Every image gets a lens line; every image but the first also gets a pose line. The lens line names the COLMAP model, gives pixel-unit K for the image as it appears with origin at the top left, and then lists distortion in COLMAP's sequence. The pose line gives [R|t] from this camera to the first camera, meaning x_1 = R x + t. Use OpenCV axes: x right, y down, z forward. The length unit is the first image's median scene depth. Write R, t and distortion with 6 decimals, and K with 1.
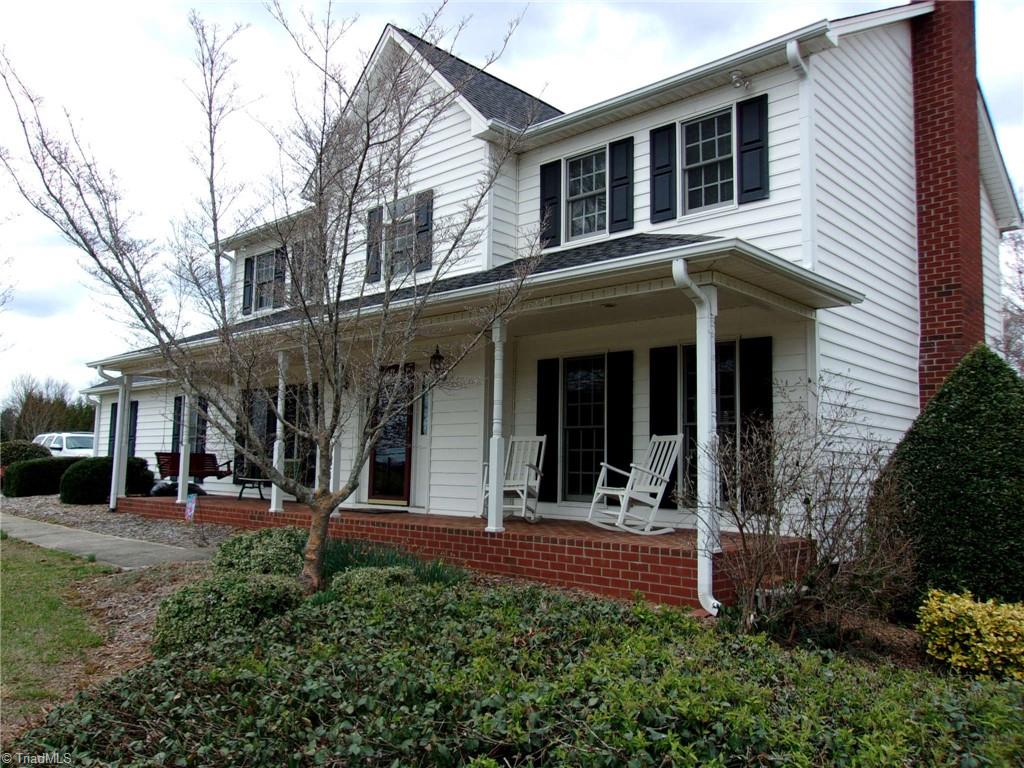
lens RADIAL K [[800.1, 0, 512.0], [0, 800.1, 384.0], [0, 0, 1]] dist [0.001254, 0.054238]
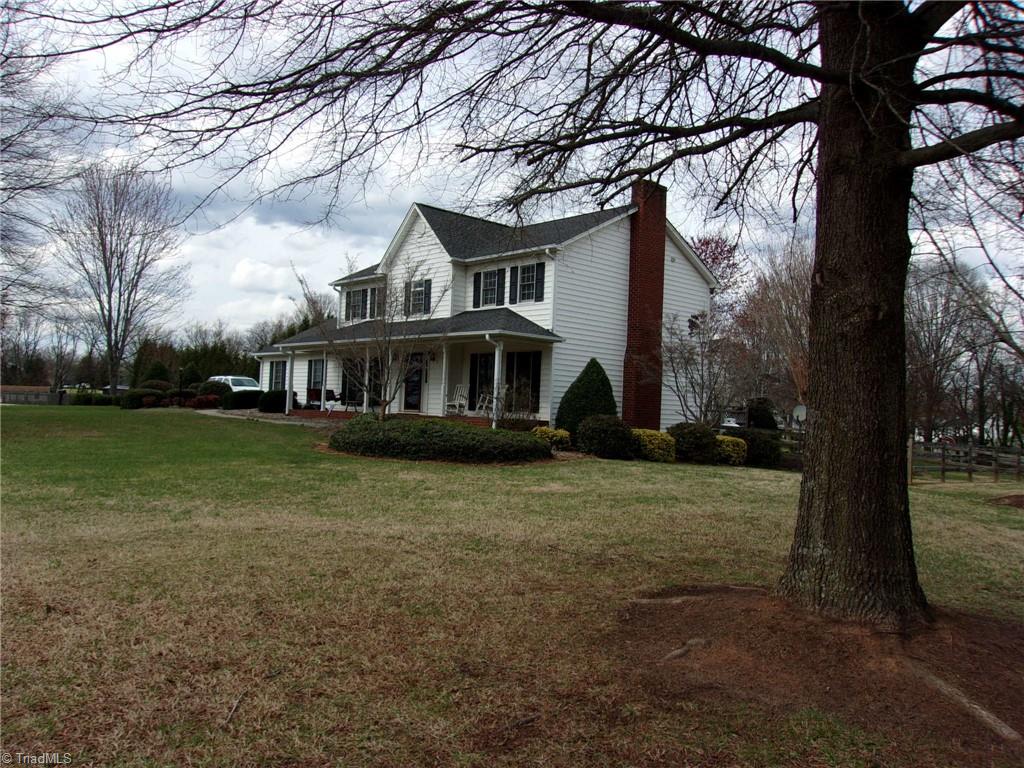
lens RADIAL K [[791.2, 0, 512.0], [0, 791.2, 384.0], [0, 0, 1]] dist [0.008488, 0.003185]
pose [[0.997136, 0.019746, -0.073010, 0.346307], [-0.014787, 0.997586, 0.067856, -0.106509], [0.074174, -0.066582, 0.995020, -1.449350]]
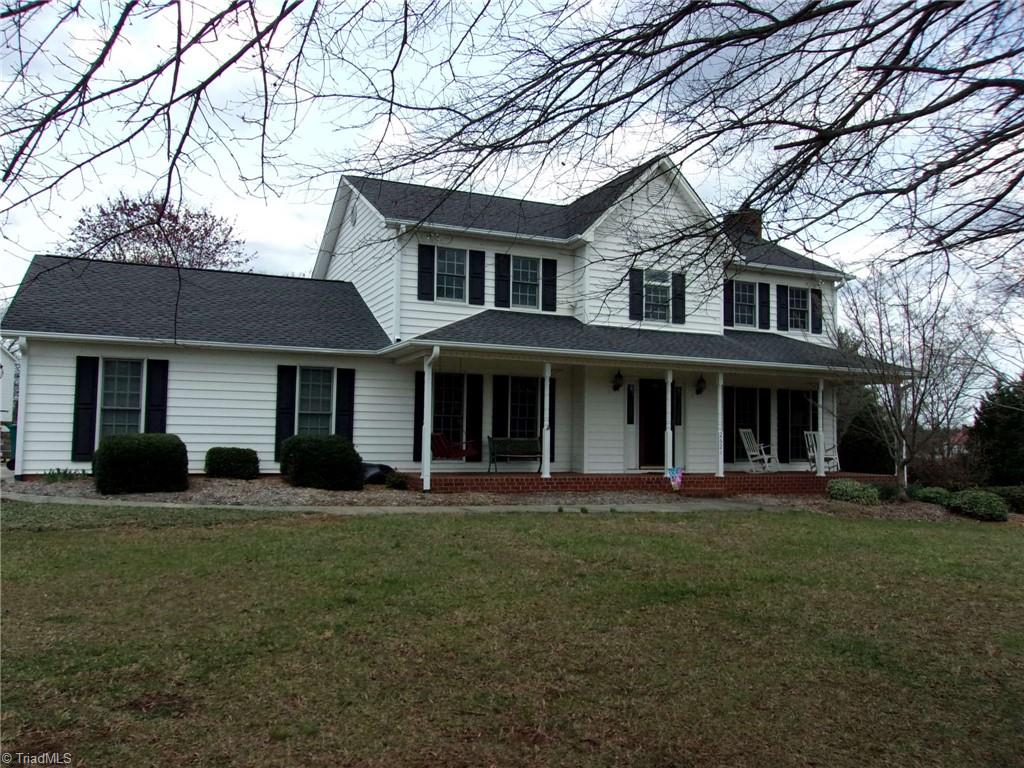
lens RADIAL K [[791.2, 0, 512.0], [0, 791.2, 384.0], [0, 0, 1]] dist [0.008488, 0.003185]
pose [[0.364887, 0.057389, 0.929281, -1.873694], [-0.091190, 0.995503, -0.025672, 0.056286], [-0.926575, -0.075374, 0.368479, 0.801368]]
